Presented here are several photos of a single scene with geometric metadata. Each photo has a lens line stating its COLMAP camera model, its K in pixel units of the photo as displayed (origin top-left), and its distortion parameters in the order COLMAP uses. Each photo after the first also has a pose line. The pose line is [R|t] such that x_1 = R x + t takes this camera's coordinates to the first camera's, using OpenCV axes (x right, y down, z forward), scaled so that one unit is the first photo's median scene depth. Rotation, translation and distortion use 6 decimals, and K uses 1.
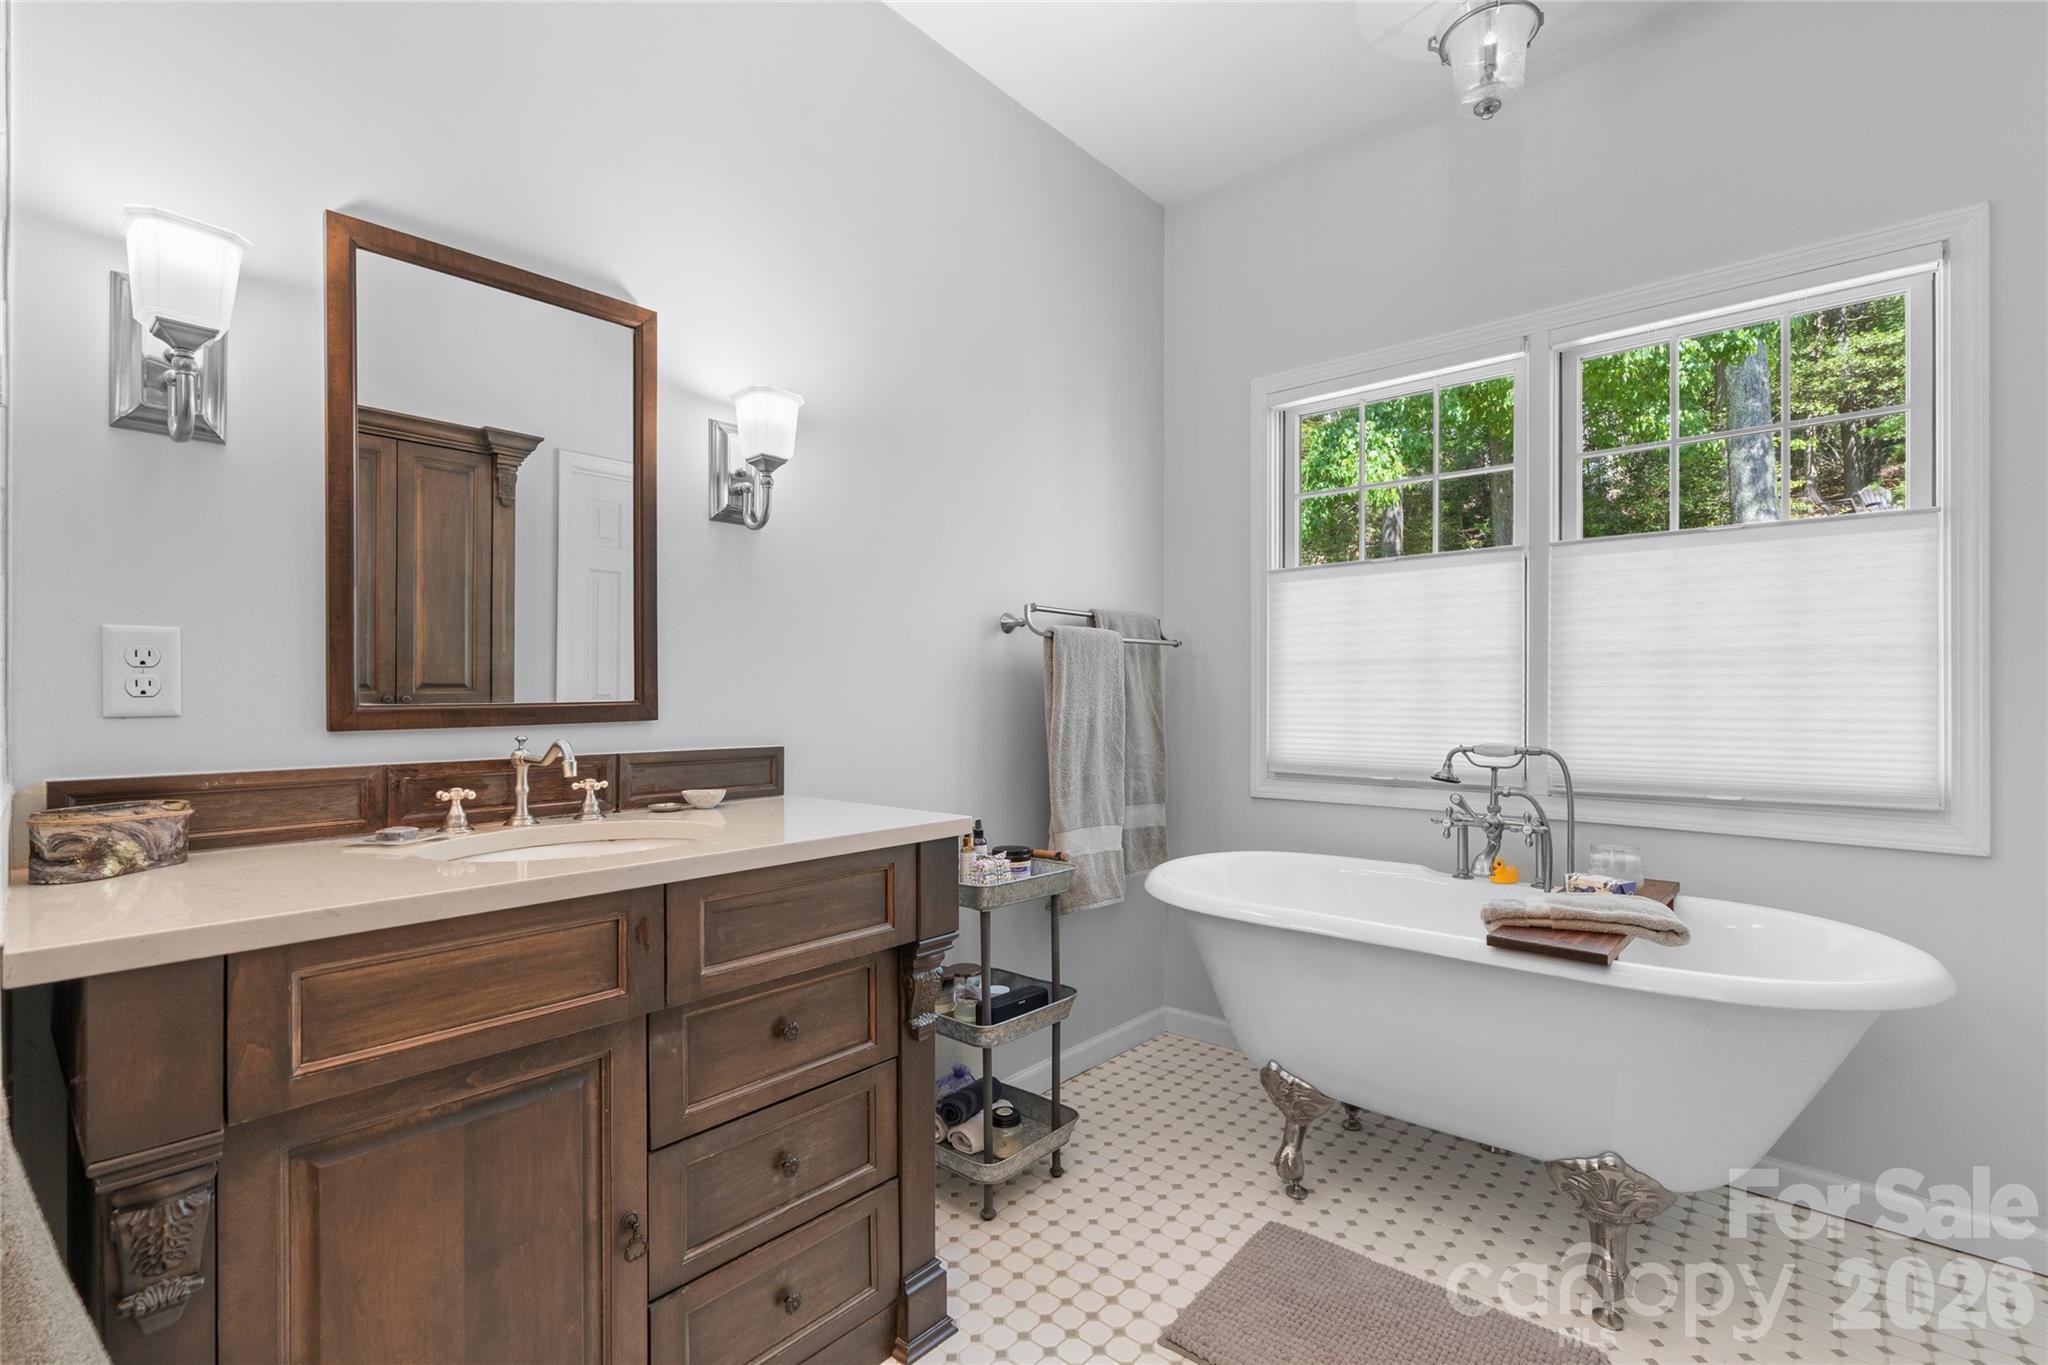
lens RADIAL K [[927.5, 0, 1026.9], [0, 927.5, 689.2], [0, 0, 1]] dist [-0.007521, 0.003422]
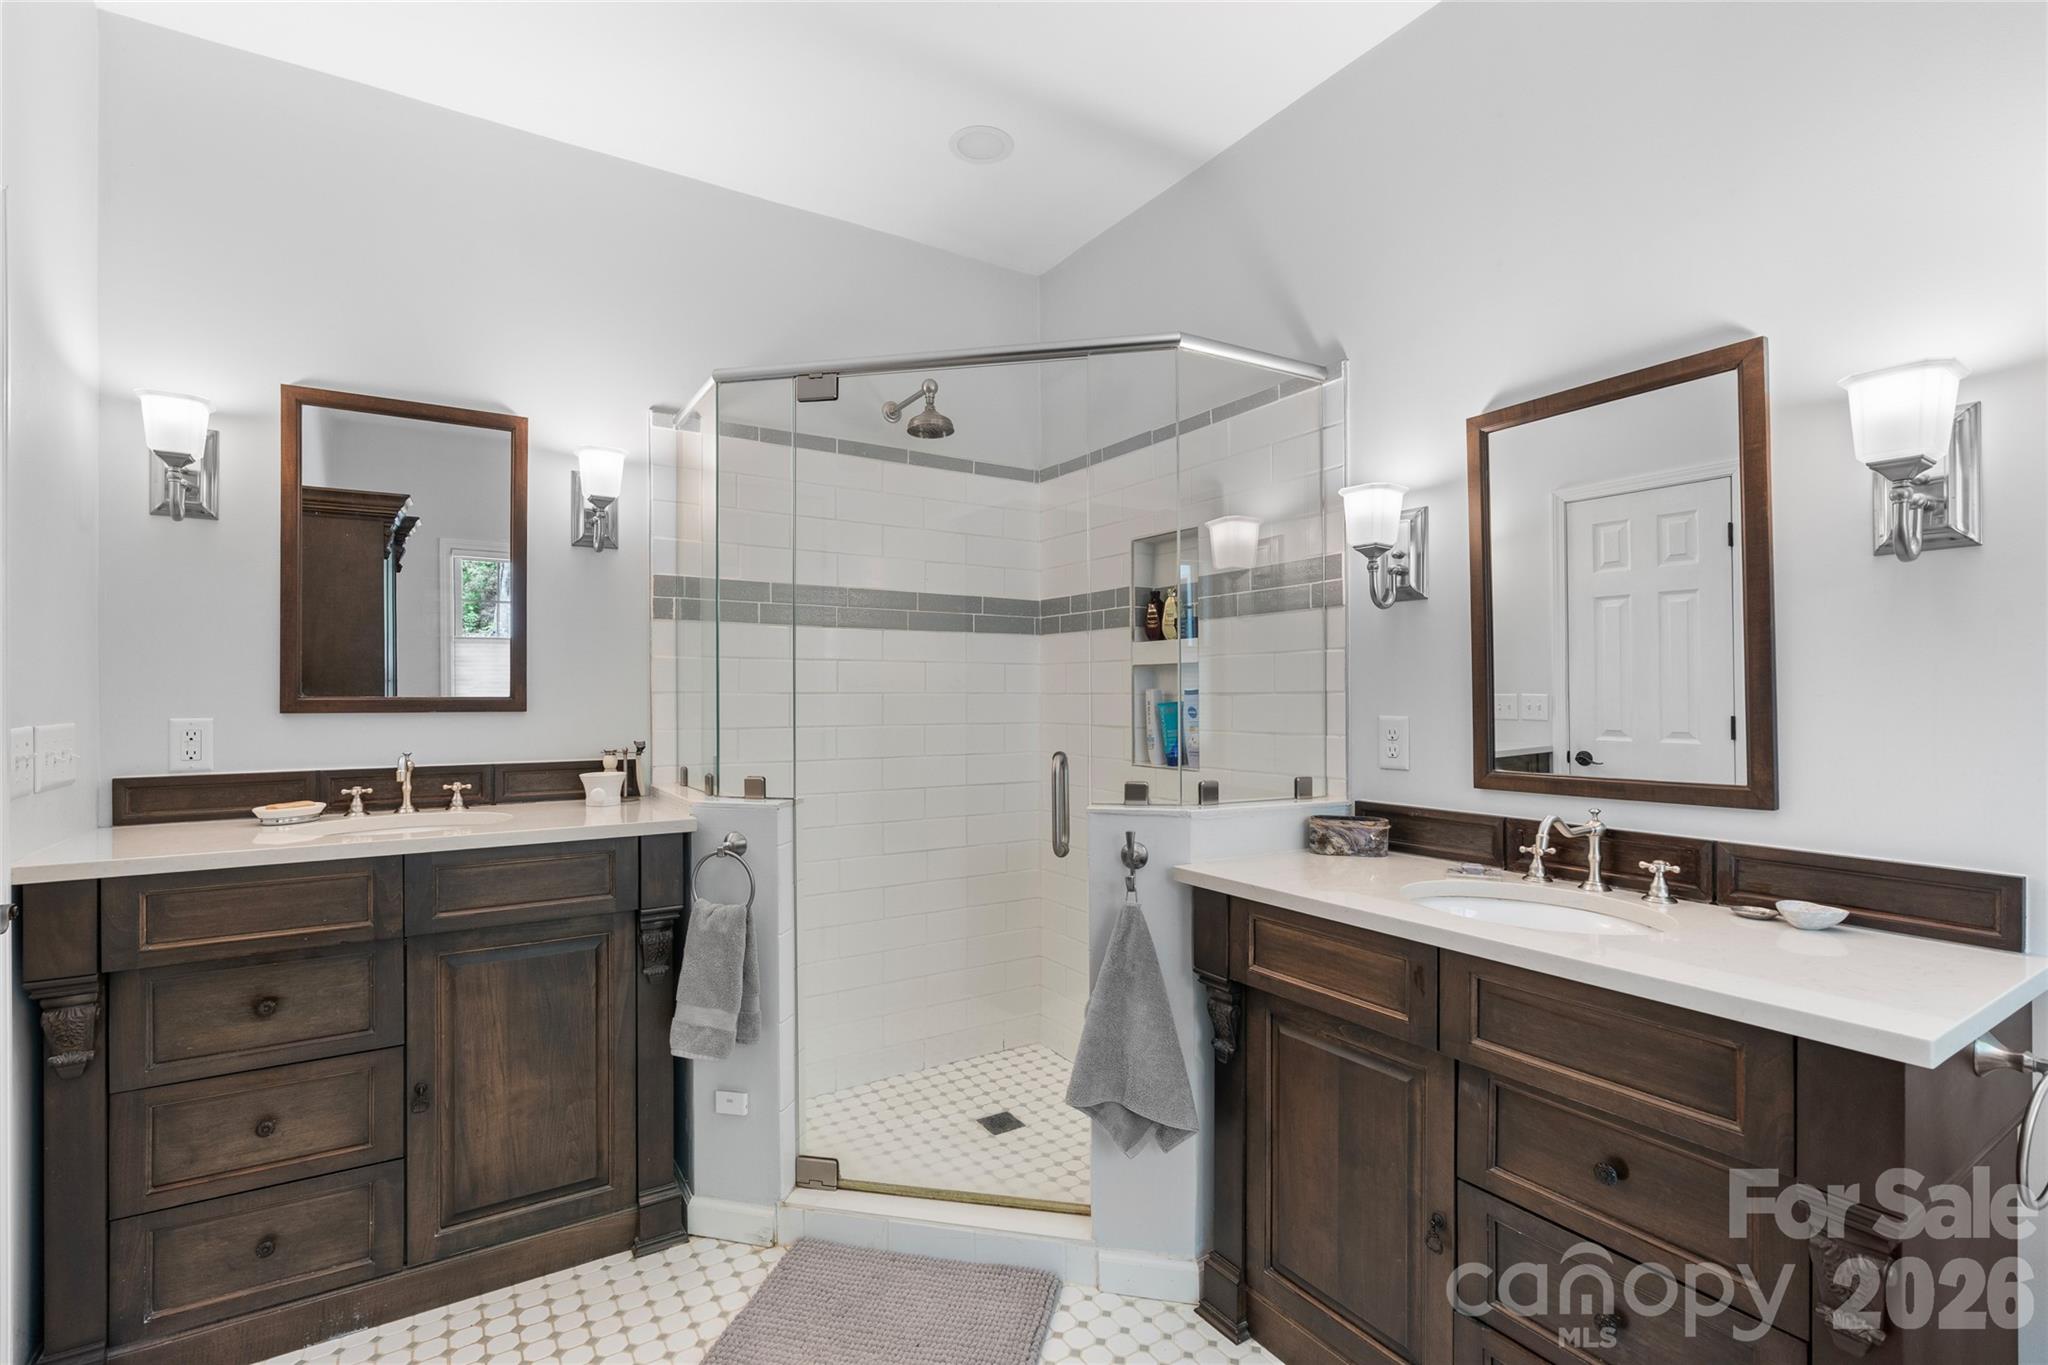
lens RADIAL K [[927.5, 0, 1025.6], [0, 927.5, 689.4], [0, 0, 1]] dist [-0.007521, 0.003422]
pose [[-0.275906, -0.003821, -0.961177, 0.764686], [0.007603, 0.999952, -0.006158, -0.097621], [0.961154, -0.009006, -0.275864, 0.713226]]
